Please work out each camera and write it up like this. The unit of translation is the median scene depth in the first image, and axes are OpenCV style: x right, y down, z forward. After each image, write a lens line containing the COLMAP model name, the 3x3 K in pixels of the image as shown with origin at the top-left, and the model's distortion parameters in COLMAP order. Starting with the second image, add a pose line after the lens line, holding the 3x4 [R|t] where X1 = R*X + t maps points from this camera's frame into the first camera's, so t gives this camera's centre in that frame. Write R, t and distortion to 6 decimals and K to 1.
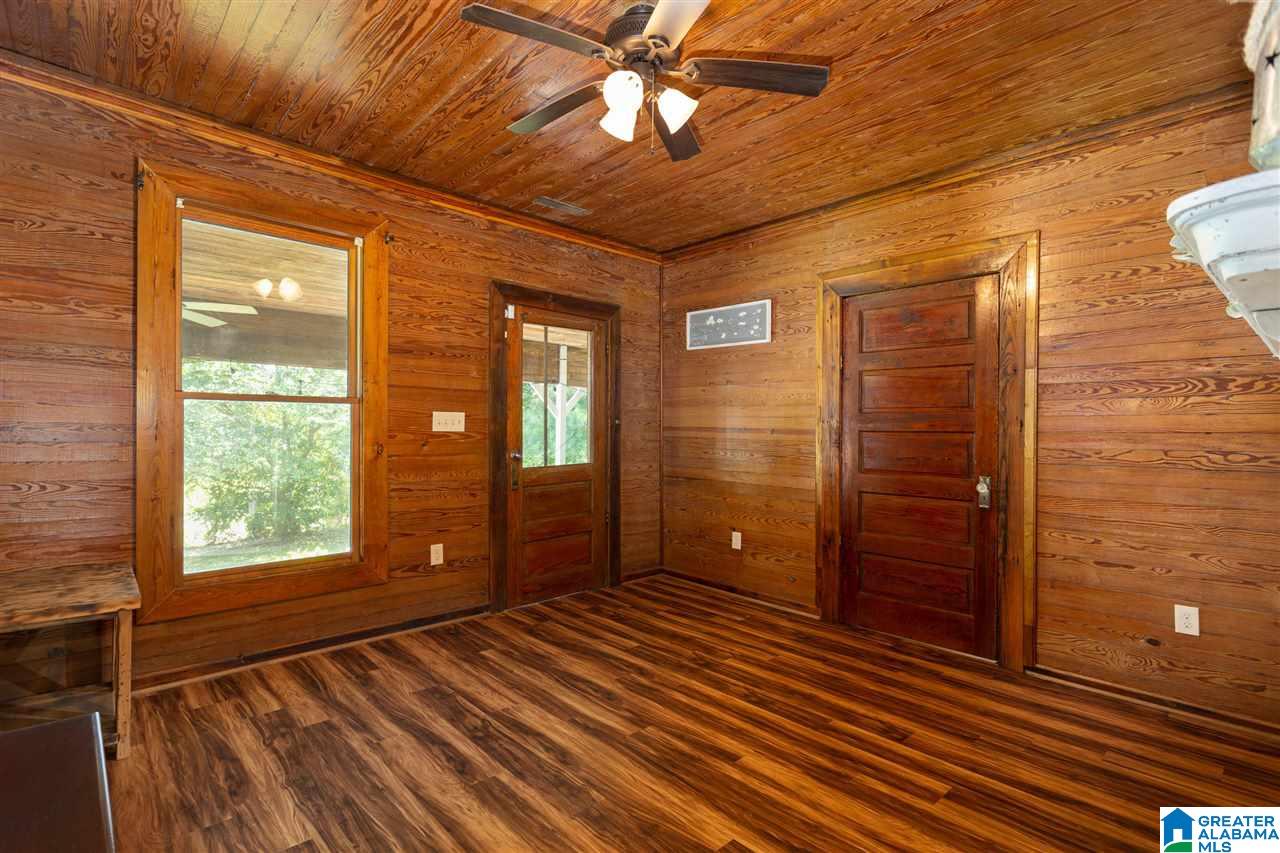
lens RADIAL K [[622.1, 0, 643.3], [0, 622.1, 430.8], [0, 0, 1]] dist [0.000350, 0.000509]
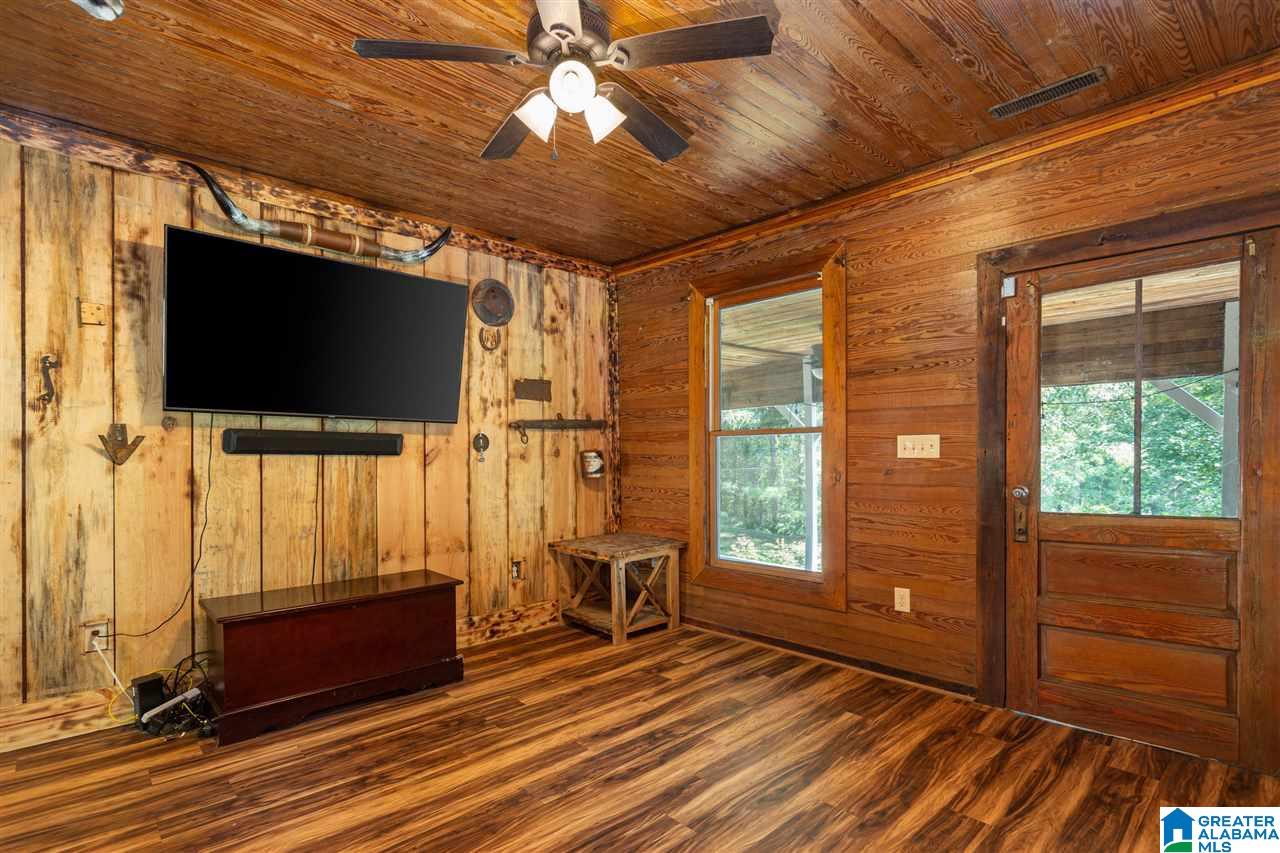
lens RADIAL K [[610.7, 0, 620.4], [0, 610.7, 471.5], [0, 0, 1]] dist [0.000312, -0.000014]
pose [[-0.016135, 0.016927, -0.999727, 0.645203], [0.004057, 0.999850, 0.016864, 0.004036], [0.999862, -0.003784, -0.016201, 0.763161]]
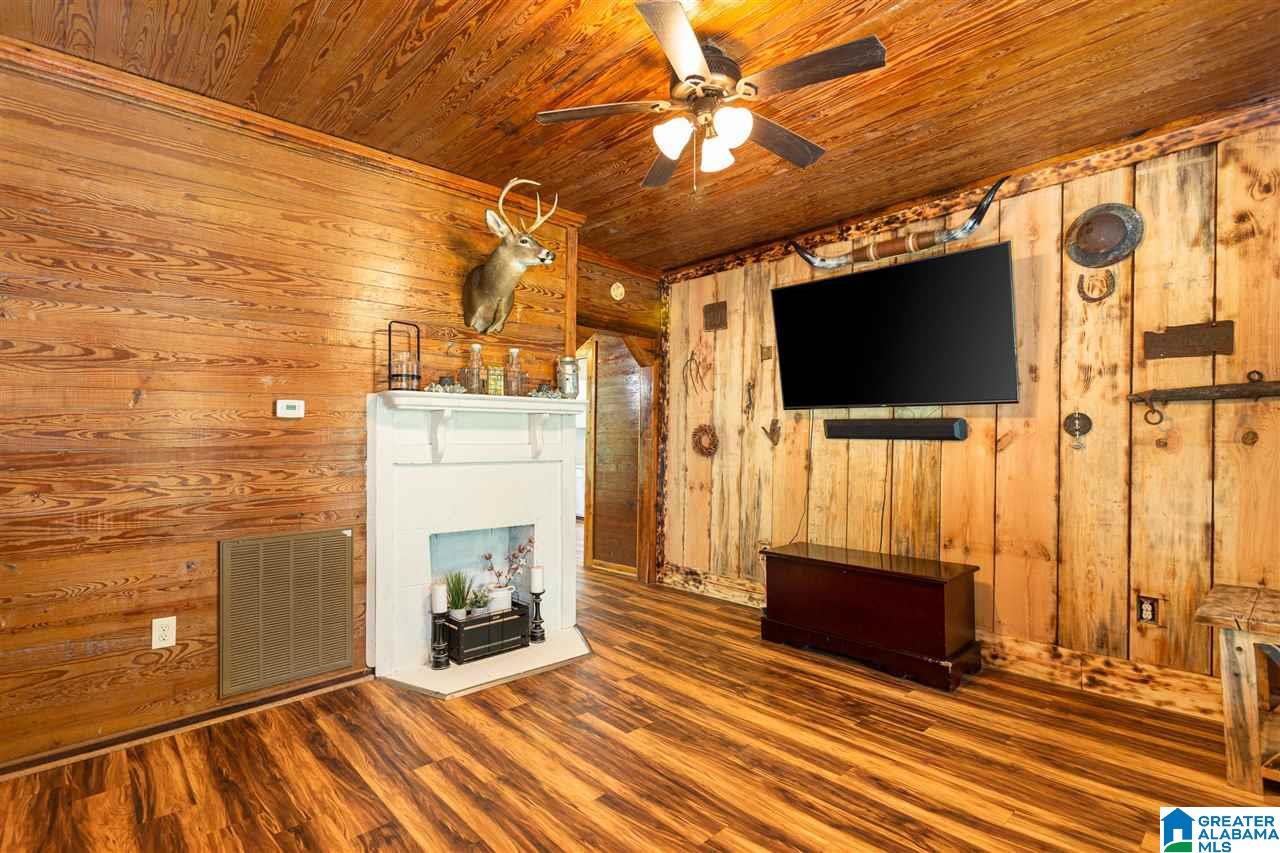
lens RADIAL K [[622.1, 0, 643.3], [0, 622.1, 430.8], [0, 0, 1]] dist [0.000350, 0.000509]
pose [[-0.999955, -0.009284, -0.001789, 0.070619], [-0.009264, 0.999895, -0.011151, -0.008282], [0.001892, -0.011134, -0.999936, 1.449626]]
